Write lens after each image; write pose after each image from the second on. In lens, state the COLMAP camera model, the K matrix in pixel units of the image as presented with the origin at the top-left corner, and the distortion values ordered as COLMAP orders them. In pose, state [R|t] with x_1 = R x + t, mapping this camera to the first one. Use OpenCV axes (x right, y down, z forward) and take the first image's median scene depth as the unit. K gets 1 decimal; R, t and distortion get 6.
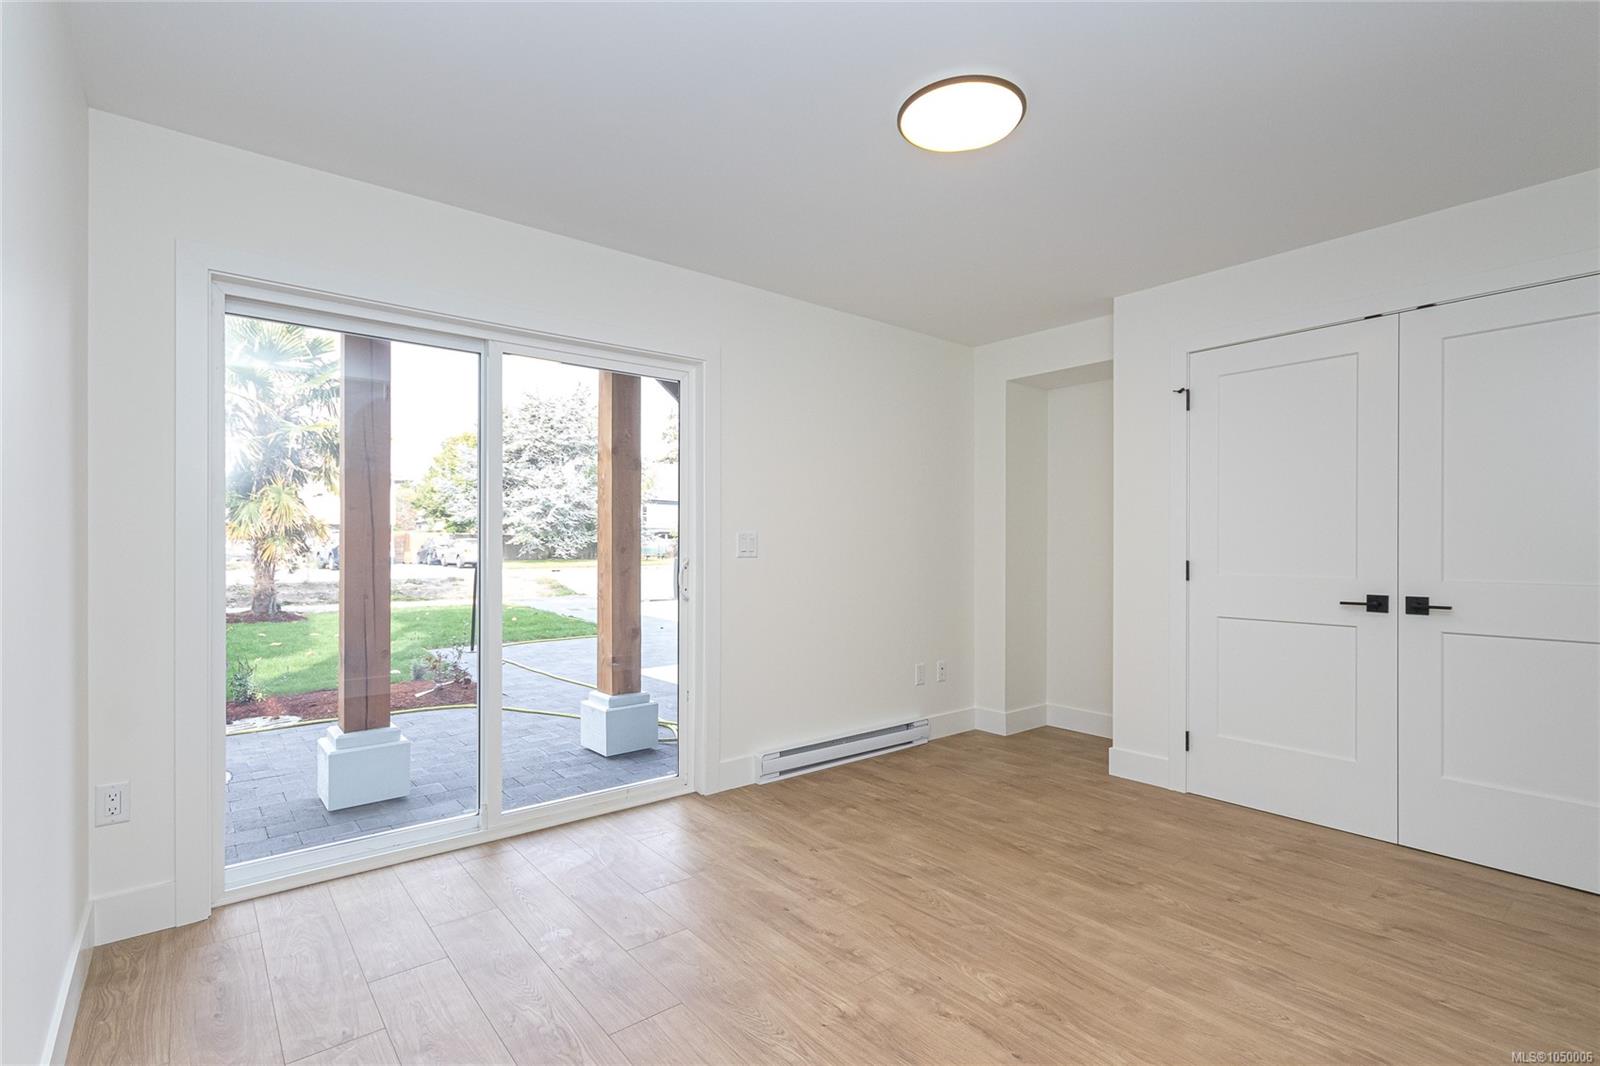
lens RADIAL K [[747.6, 0, 789.5], [0, 747.6, 543.7], [0, 0, 1]] dist [0.005957, -0.000103]
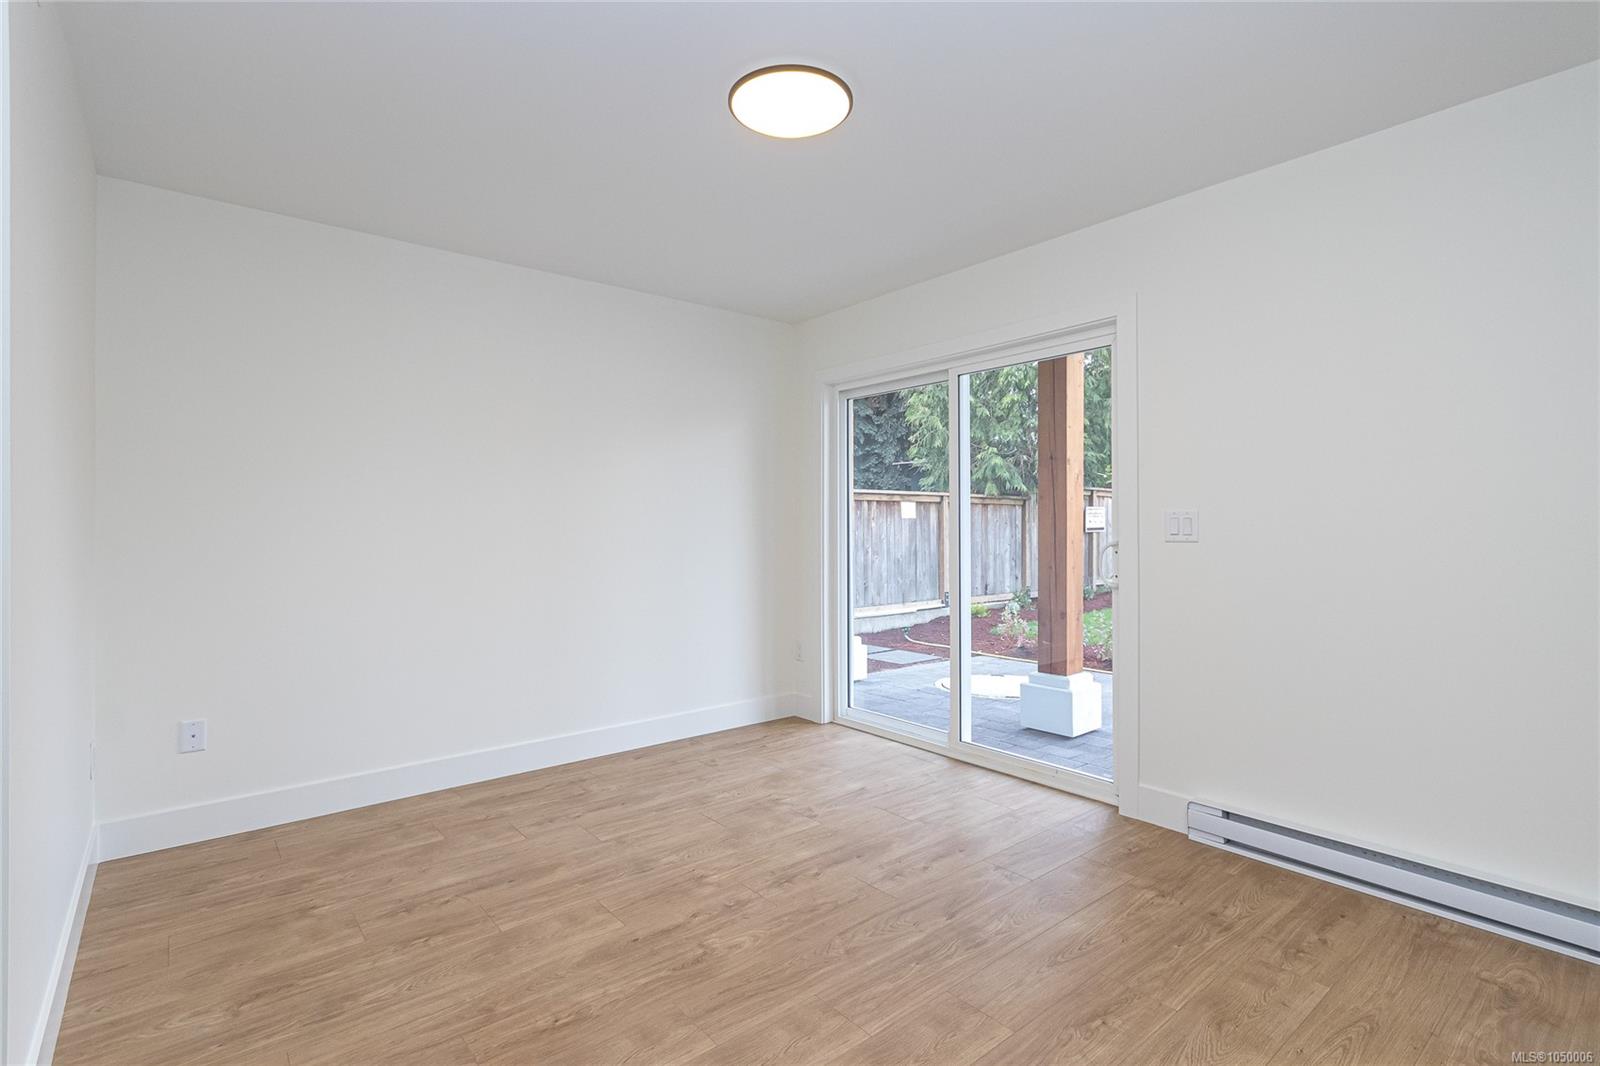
lens RADIAL K [[747.6, 0, 789.5], [0, 747.6, 543.7], [0, 0, 1]] dist [0.005957, -0.000103]
pose [[0.007357, 0.022412, -0.999722, 0.824550], [0.006356, 0.999728, 0.022459, -0.000252], [0.999953, -0.006519, 0.007213, 0.672965]]
